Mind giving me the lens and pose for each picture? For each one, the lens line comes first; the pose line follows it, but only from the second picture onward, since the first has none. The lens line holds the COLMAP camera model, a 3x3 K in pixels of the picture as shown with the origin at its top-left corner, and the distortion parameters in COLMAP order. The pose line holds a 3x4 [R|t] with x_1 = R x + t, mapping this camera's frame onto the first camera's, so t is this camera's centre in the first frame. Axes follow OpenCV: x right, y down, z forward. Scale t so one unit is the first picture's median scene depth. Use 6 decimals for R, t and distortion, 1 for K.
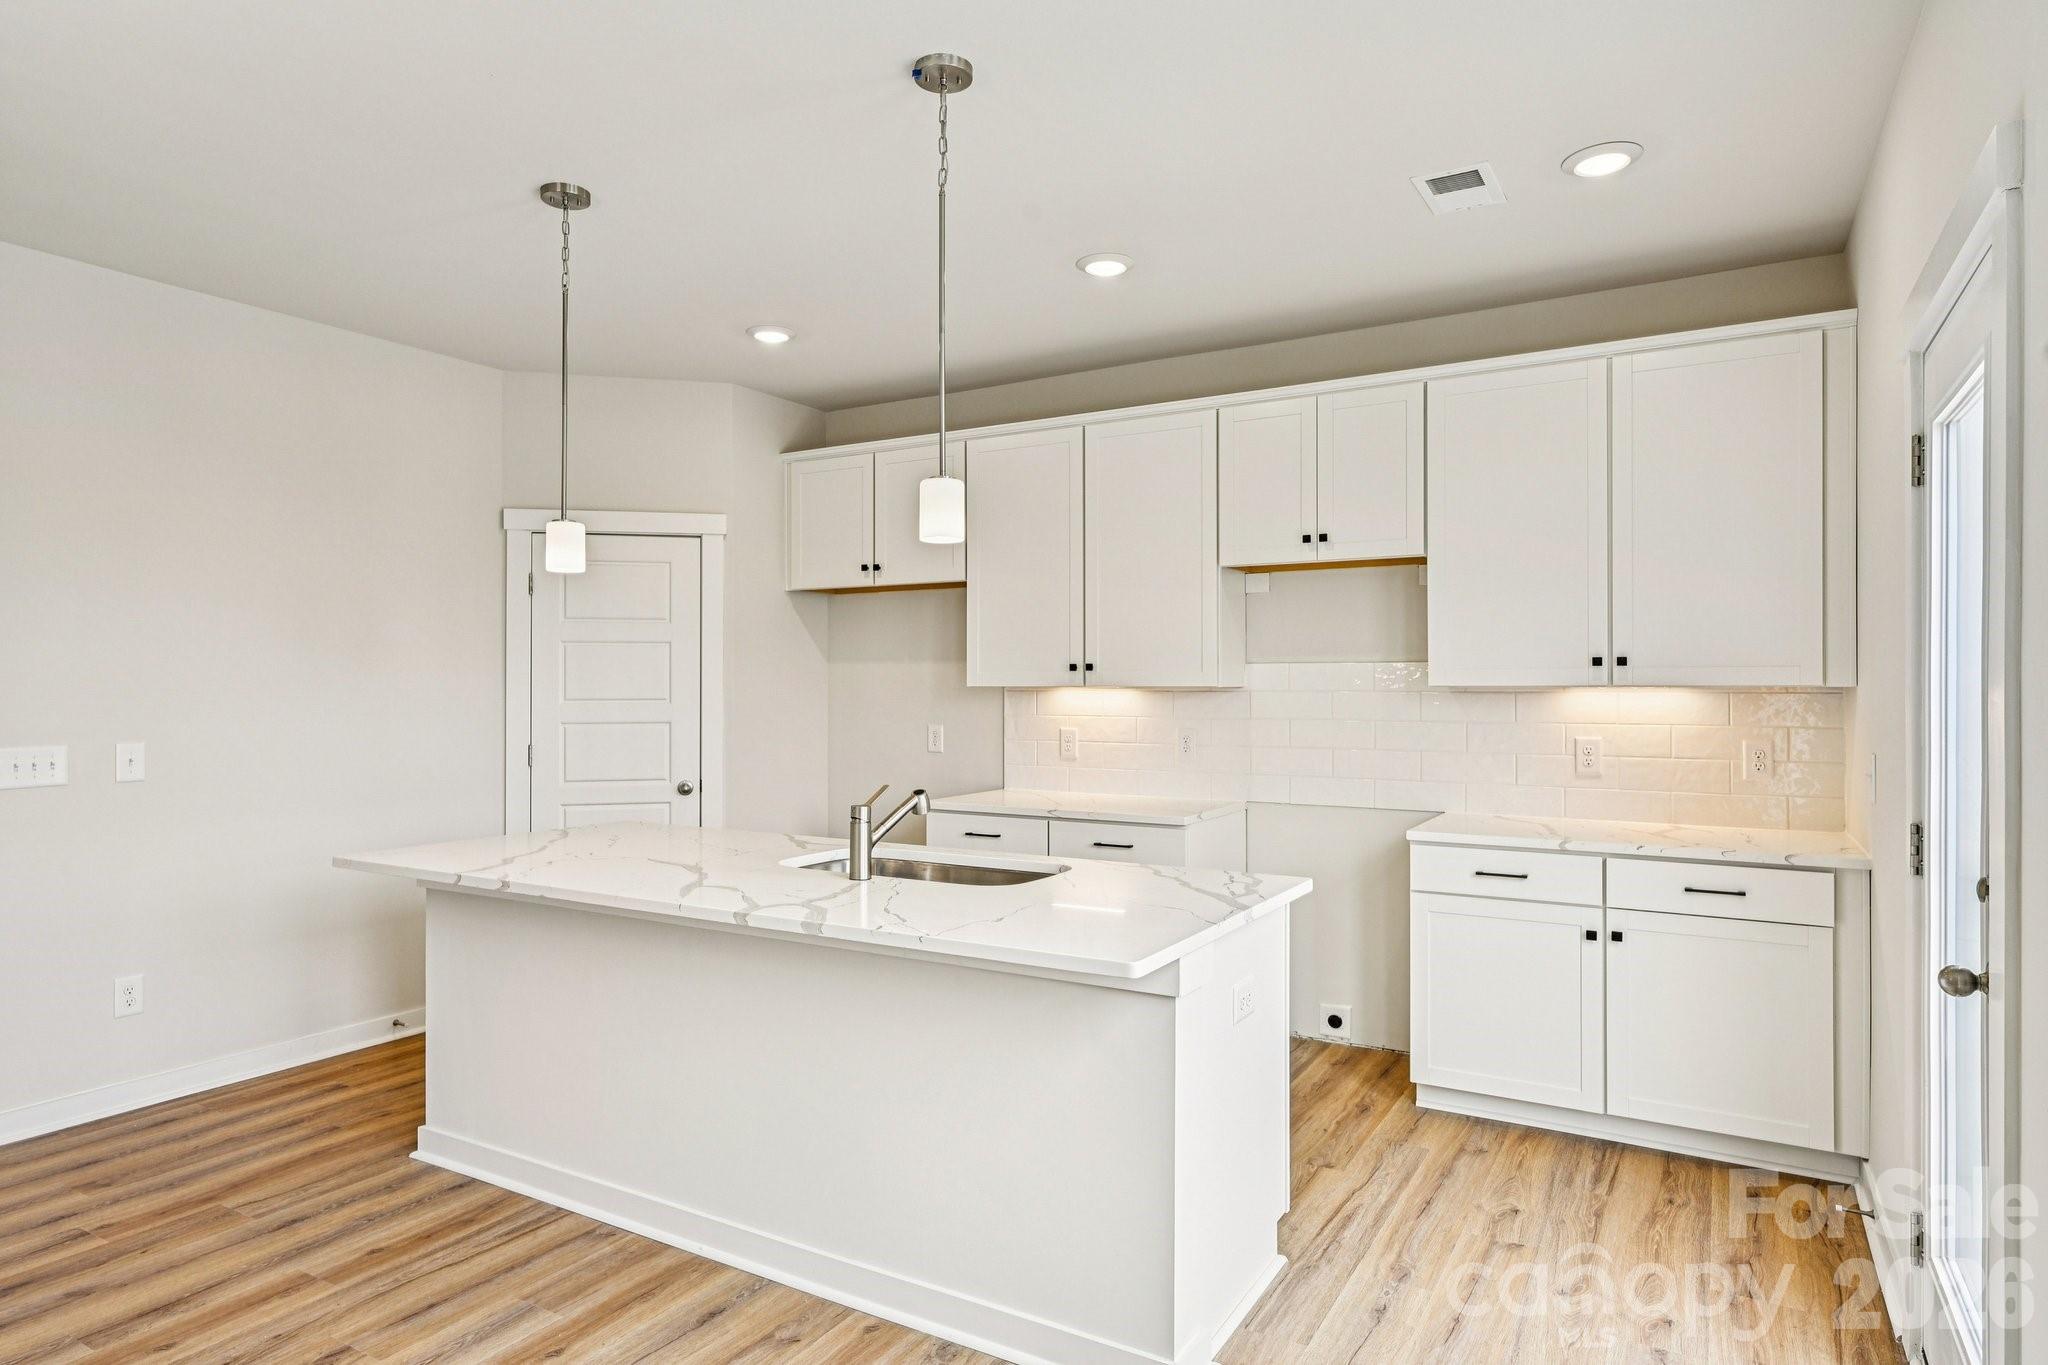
lens RADIAL K [[1179.4, 0, 1024.0], [0, 1179.4, 682.5], [0, 0, 1]] dist [0.006442, -0.000192]
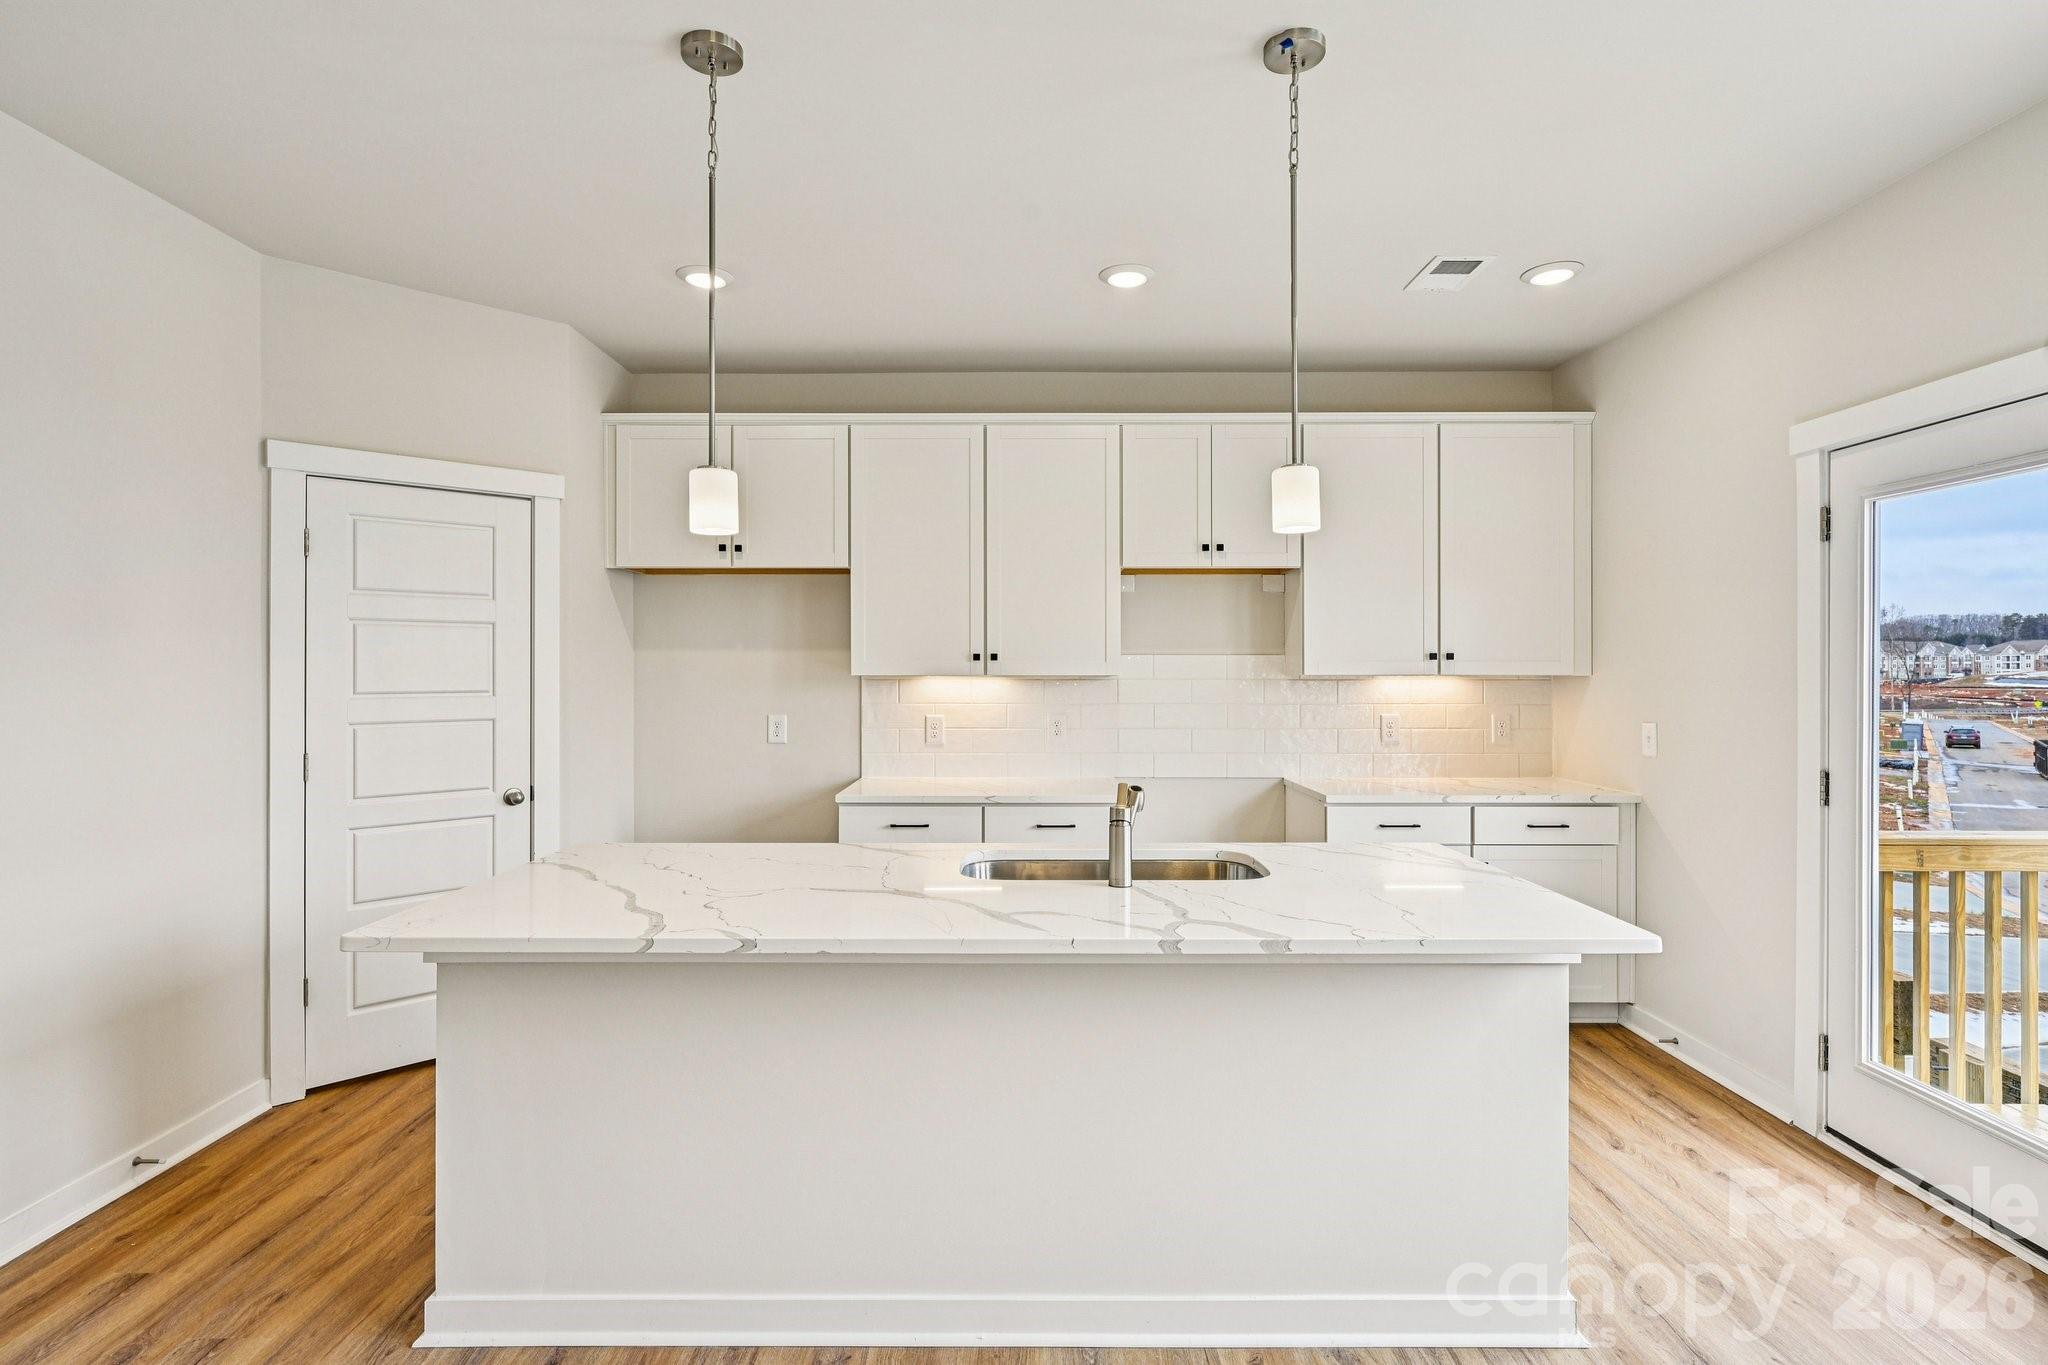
lens RADIAL K [[1005.2, 0, 1022.3], [0, 1005.2, 673.3], [0, 0, 1]] dist [-0.000567, 0.002103]
pose [[0.861071, 0.000543, 0.508485, -0.378714], [-0.001133, 0.999999, 0.000850, 0.000552], [-0.508484, -0.001307, 0.861071, 0.224069]]
